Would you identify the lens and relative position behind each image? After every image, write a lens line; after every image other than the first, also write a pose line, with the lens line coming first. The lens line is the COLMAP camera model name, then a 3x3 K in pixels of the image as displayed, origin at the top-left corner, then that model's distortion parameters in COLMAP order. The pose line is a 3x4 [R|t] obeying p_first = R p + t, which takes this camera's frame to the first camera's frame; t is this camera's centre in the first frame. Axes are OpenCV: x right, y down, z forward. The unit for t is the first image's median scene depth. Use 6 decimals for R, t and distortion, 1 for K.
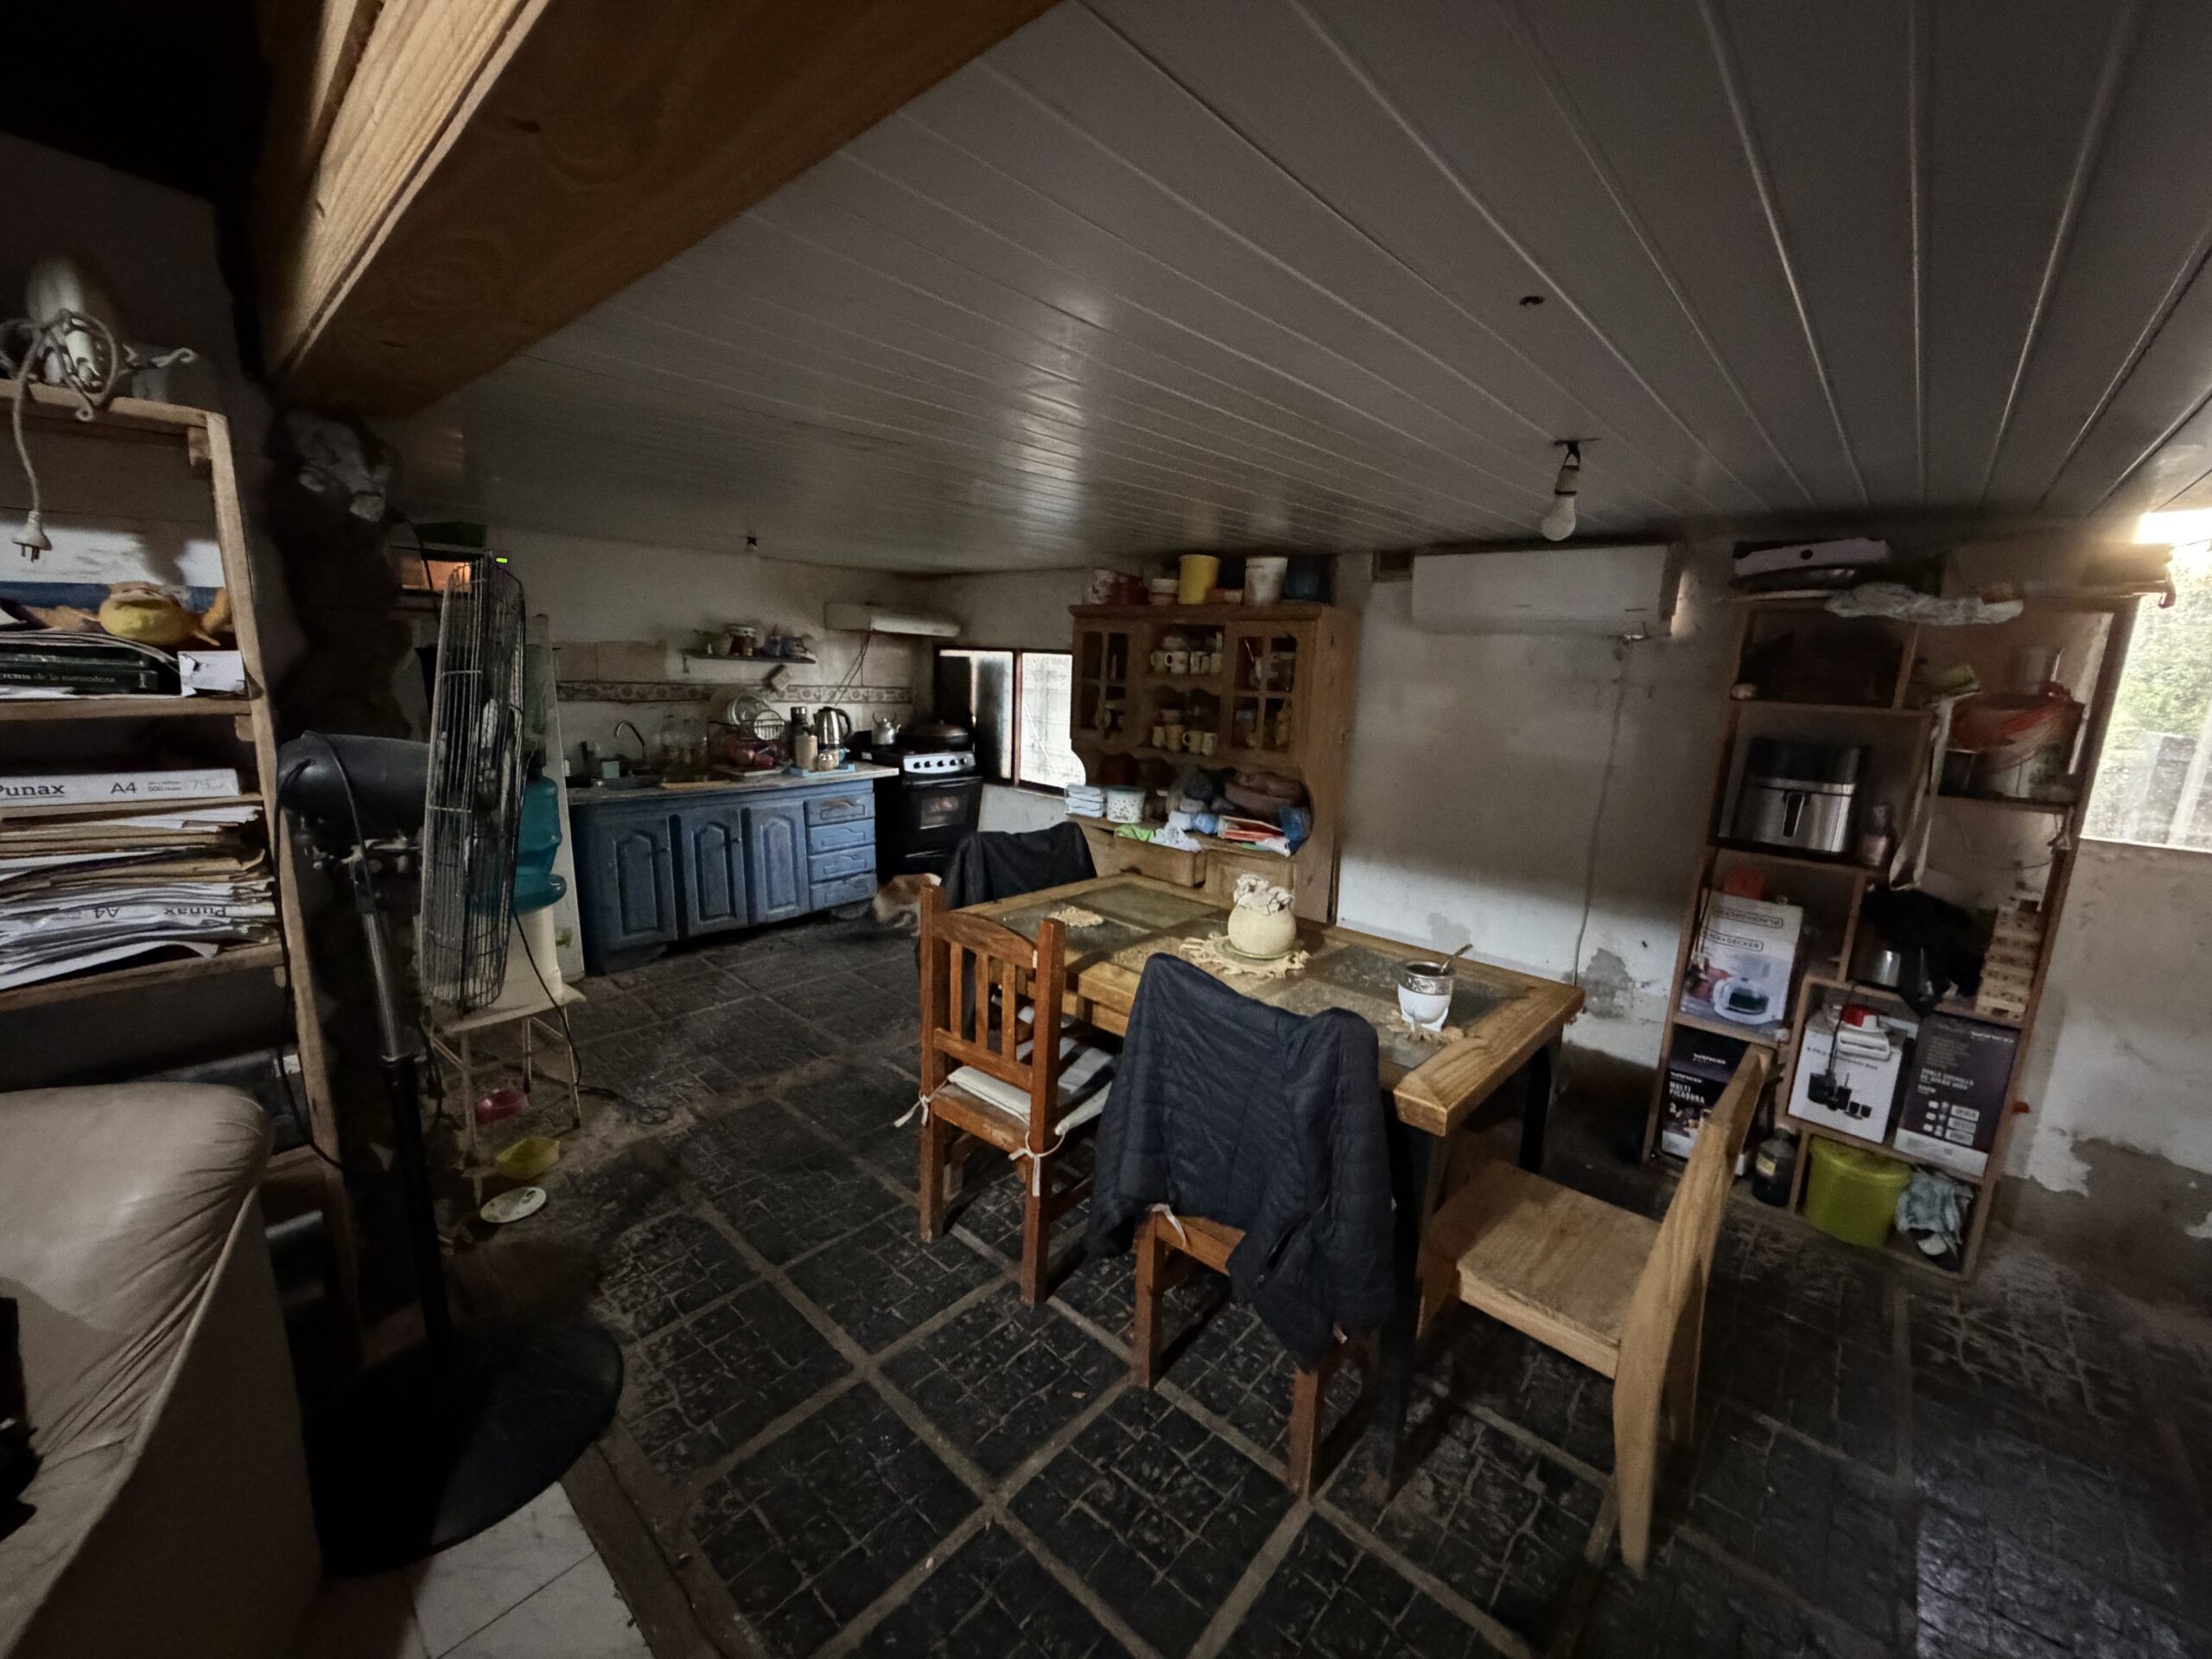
lens RADIAL K [[888.2, 0, 1106.0], [0, 888.2, 828.6], [0, 0, 1]] dist [-0.002564, -0.000040]
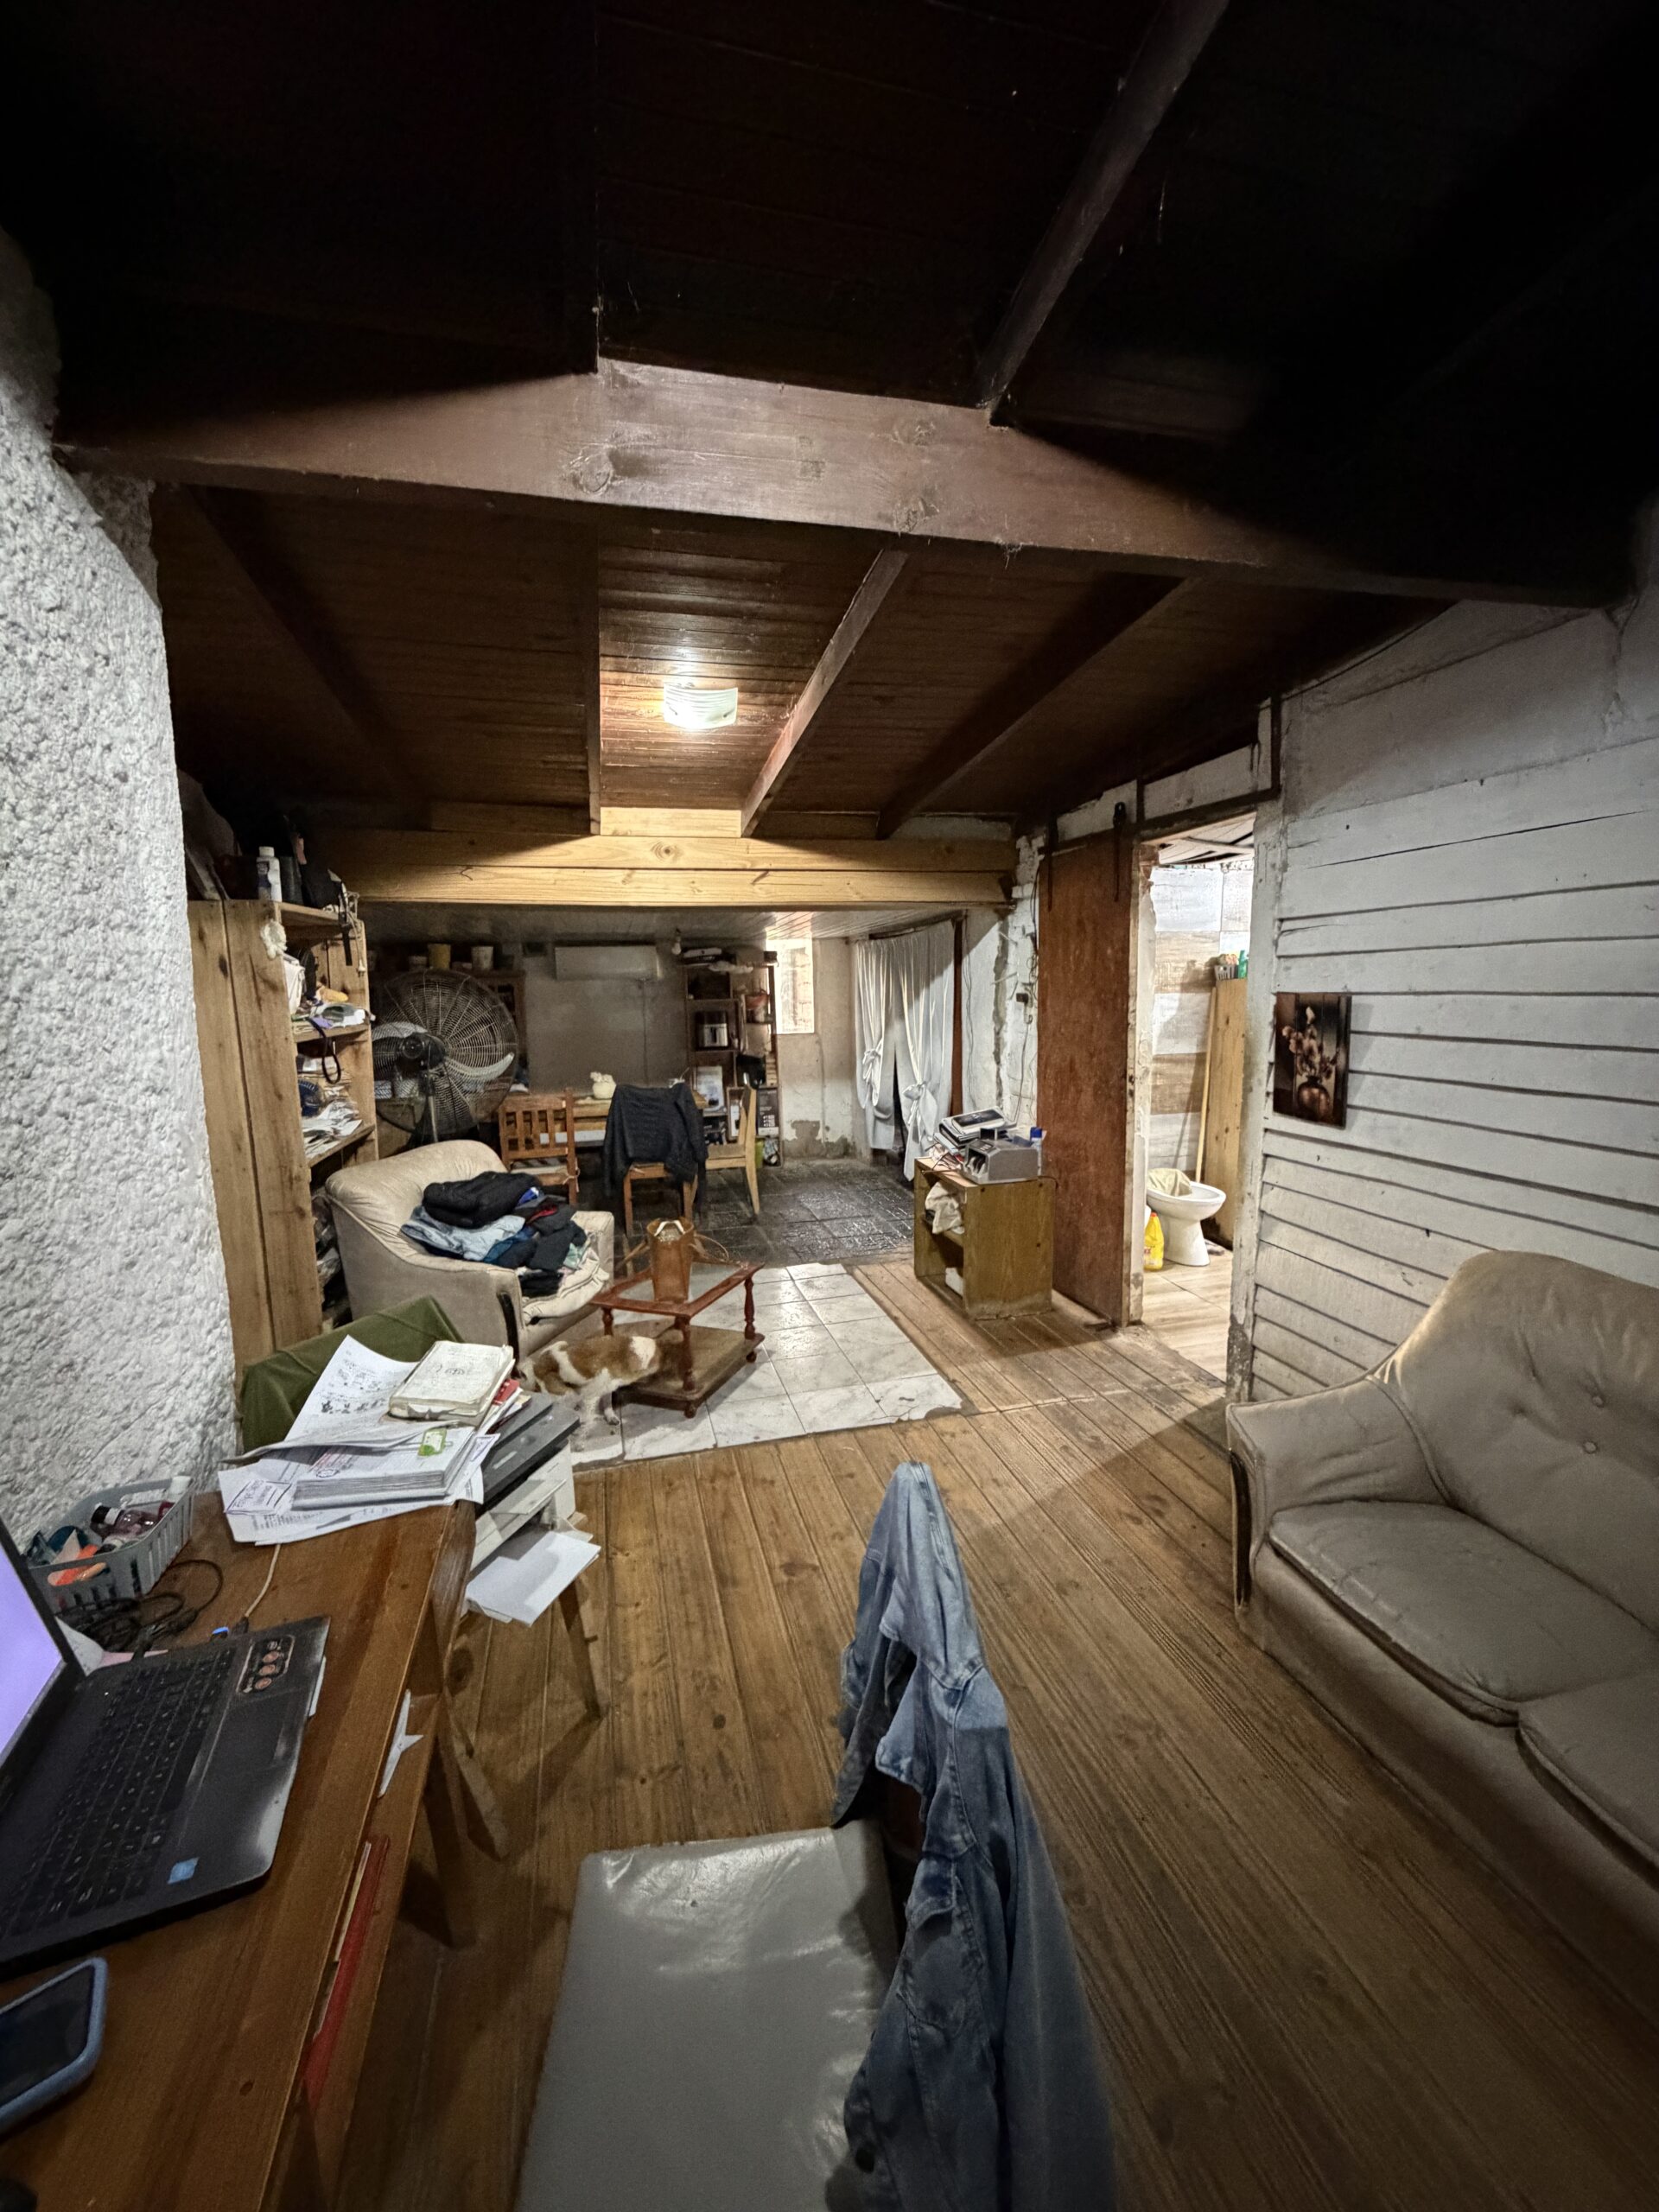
lens RADIAL K [[888.2, 0, 831.3], [0, 888.2, 1107.1], [0, 0, 1]] dist [-0.002564, -0.000040]
pose [[0.543363, -0.158834, 0.824335, -1.560941], [0.204999, 0.977316, 0.053185, 0.144170], [-0.814084, 0.140089, 0.563598, -1.011082]]
